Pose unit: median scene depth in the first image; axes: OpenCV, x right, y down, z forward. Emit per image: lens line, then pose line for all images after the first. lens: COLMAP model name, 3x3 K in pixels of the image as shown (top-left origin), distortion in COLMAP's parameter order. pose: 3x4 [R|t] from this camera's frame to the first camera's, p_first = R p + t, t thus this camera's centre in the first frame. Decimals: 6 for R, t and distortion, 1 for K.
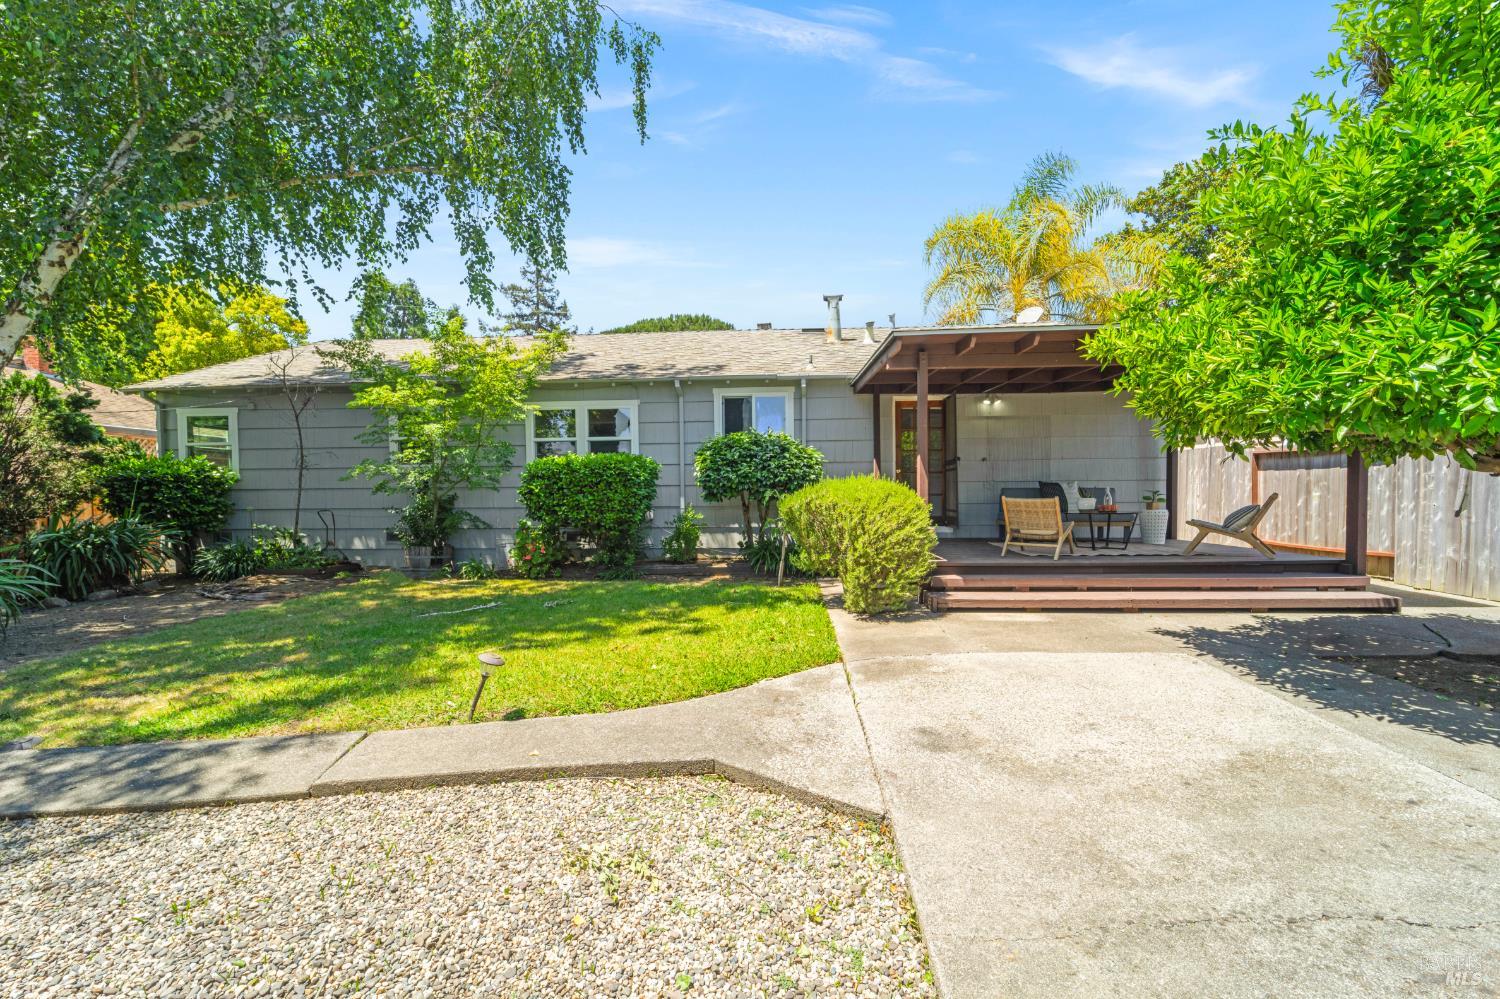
lens RADIAL K [[607.9, 0, 750.0], [0, 607.9, 499.5], [0, 0, 1]] dist [0.007863, -0.000190]
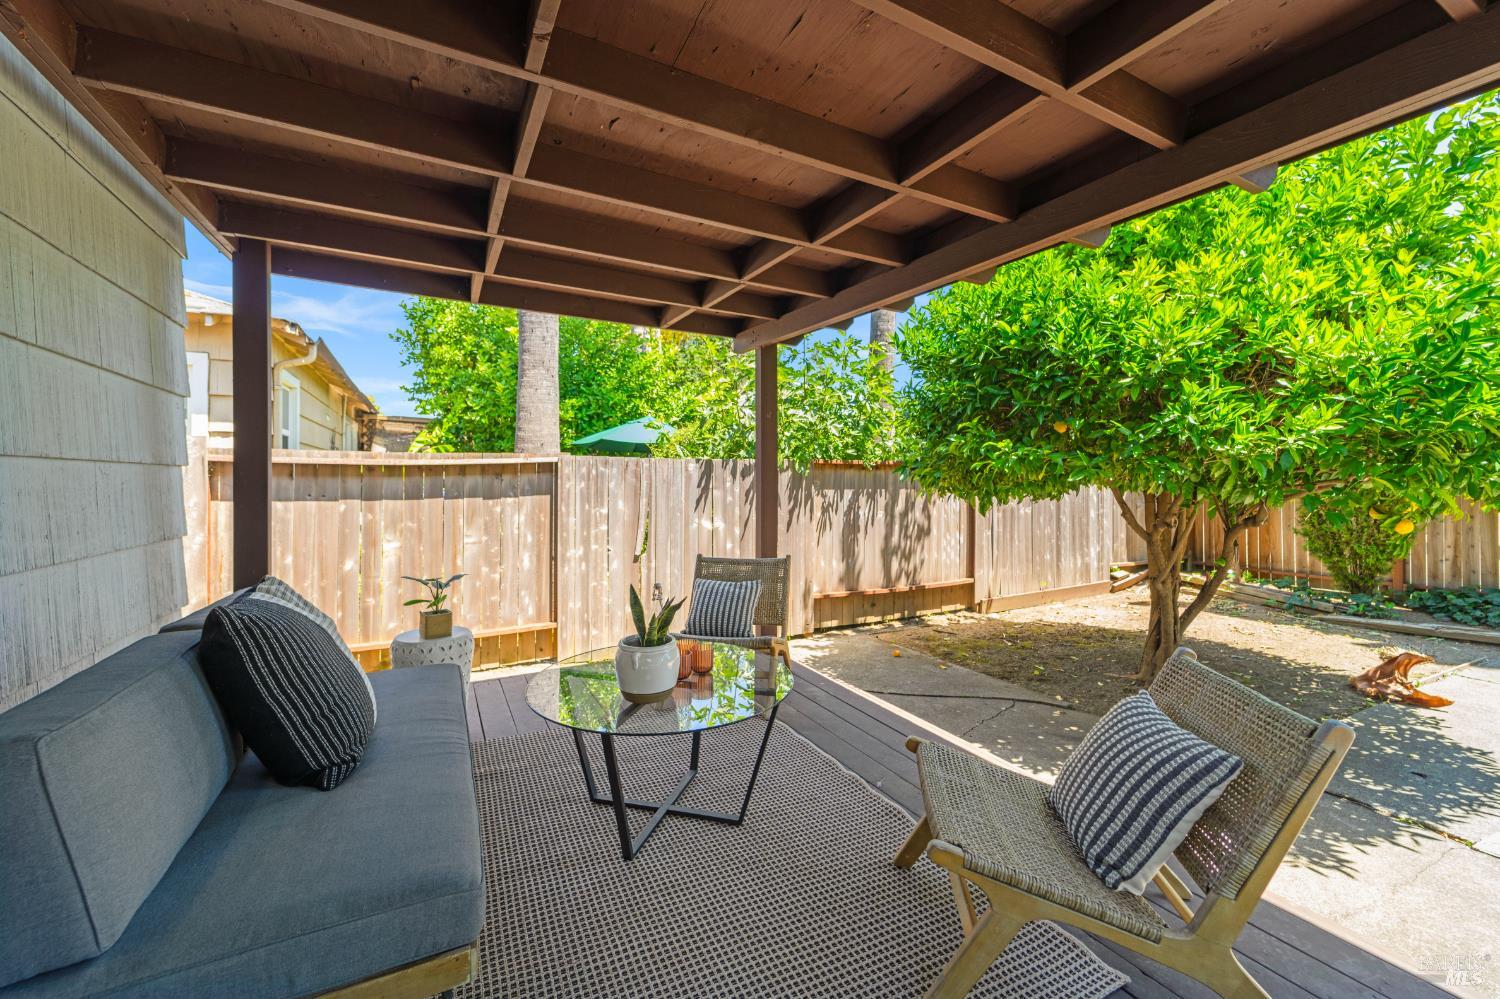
lens RADIAL K [[612.5, 0, 741.6], [0, 612.5, 478.0], [0, 0, 1]] dist [-0.004020, -0.000007]
pose [[-0.498476, 0.010507, 0.866840, 0.624235], [0.020582, 0.999788, -0.000282, -0.134709], [-0.866659, 0.017701, -0.498587, 2.145094]]
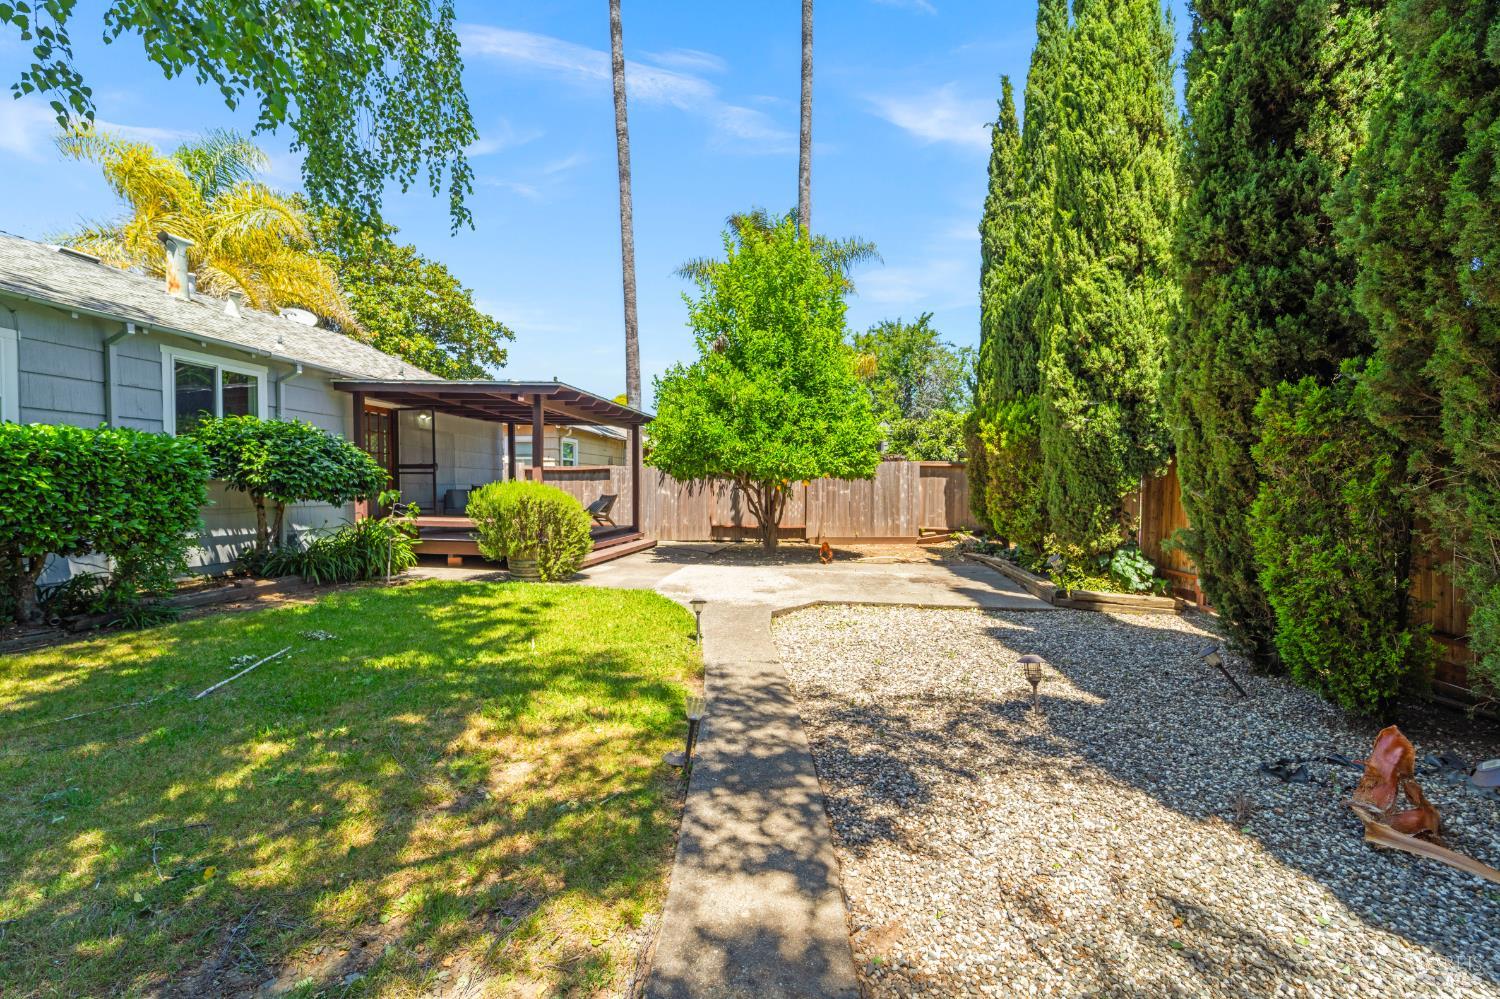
lens RADIAL K [[606.8, 0, 745.0], [0, 606.8, 483.7], [0, 0, 1]] dist [-0.000819, -0.000072]
pose [[0.100482, 0.018946, 0.994758, -1.692318], [0.013331, 0.999703, -0.020387, 0.004131], [-0.994850, 0.015310, 0.100199, 0.640604]]
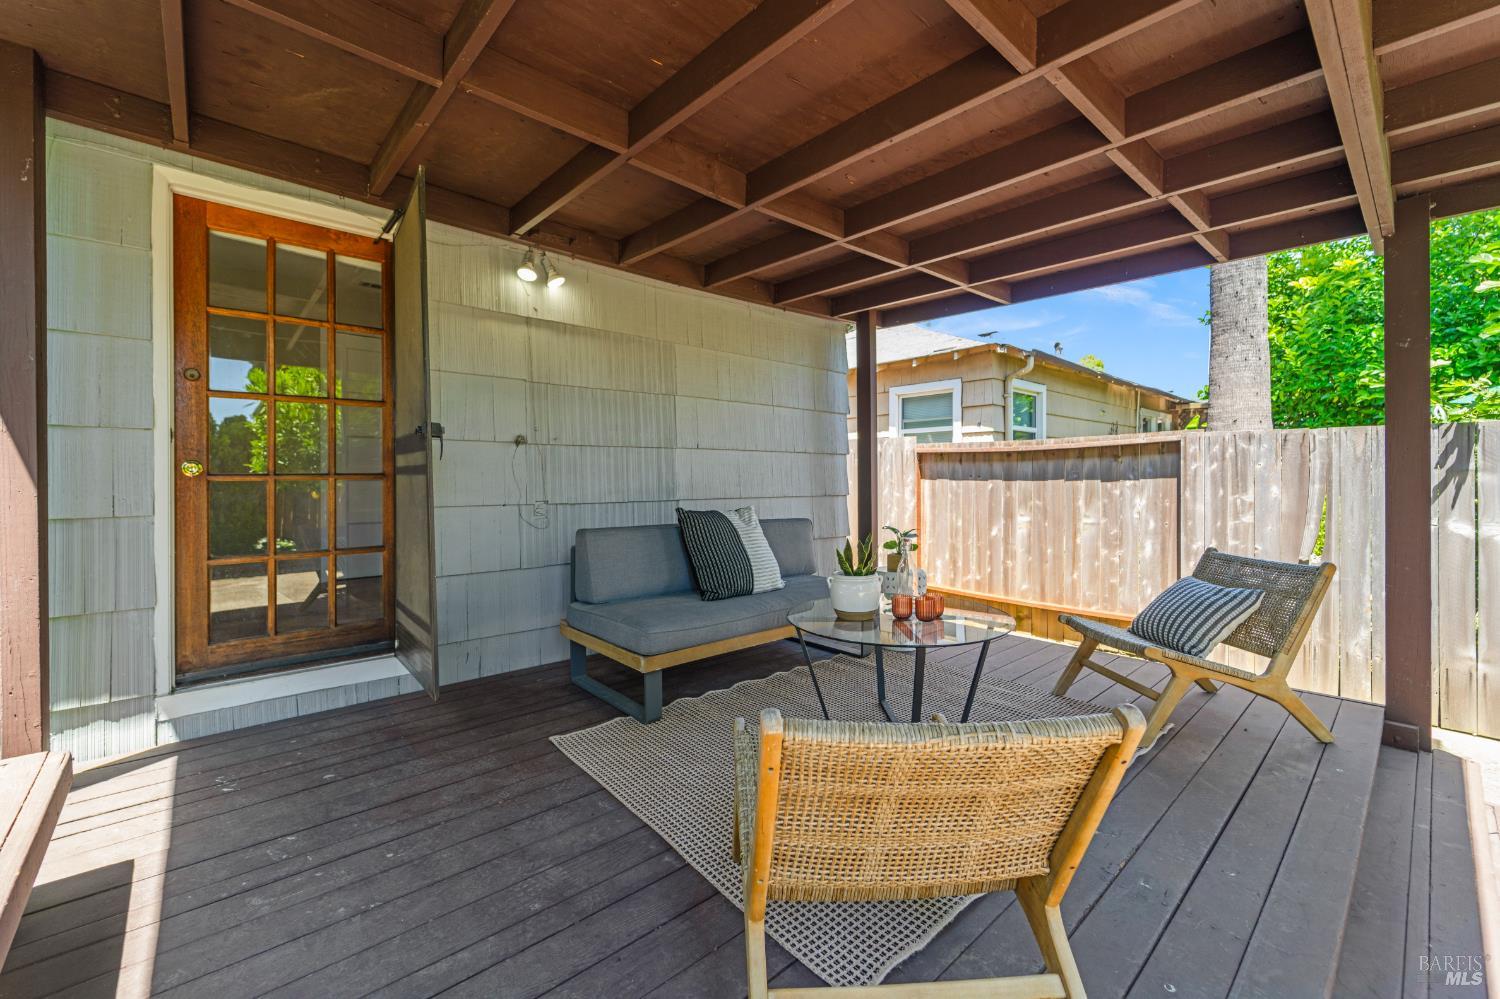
lens RADIAL K [[611.3, 0, 749.8], [0, 611.3, 475.3], [0, 0, 1]] dist [-0.000940, 0.000031]
pose [[0.709731, 0.009922, 0.704403, 0.563906], [0.007322, 0.999743, -0.021460, -0.093556], [-0.704434, 0.020389, 0.709476, 1.595504]]
